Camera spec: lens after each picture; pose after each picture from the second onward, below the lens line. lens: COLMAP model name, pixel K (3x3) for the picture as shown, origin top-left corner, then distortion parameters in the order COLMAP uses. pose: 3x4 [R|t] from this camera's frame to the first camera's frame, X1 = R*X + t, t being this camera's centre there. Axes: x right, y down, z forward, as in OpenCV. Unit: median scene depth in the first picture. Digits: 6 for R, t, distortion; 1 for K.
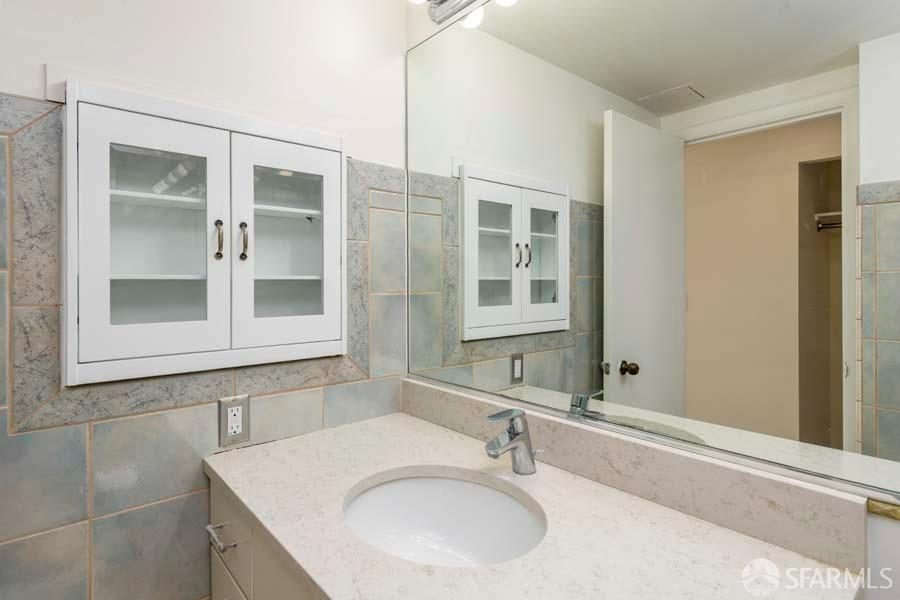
lens RADIAL K [[472.0, 0, 451.5], [0, 472.0, 284.3], [0, 0, 1]] dist [-0.003028, -0.000323]
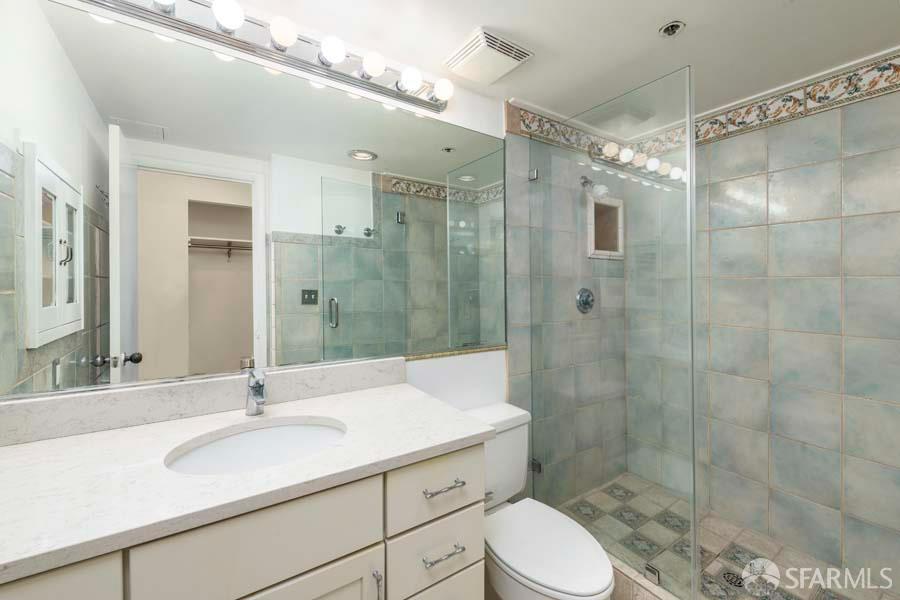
lens RADIAL K [[360.2, 0, 452.0], [0, 360.2, 291.1], [0, 0, 1]] dist [0.000052, -0.000067]
pose [[0.154075, -0.019489, 0.987867, -0.391883], [0.004332, 0.999809, 0.019049, 0.004748], [-0.988050, 0.001344, 0.154130, 0.119173]]
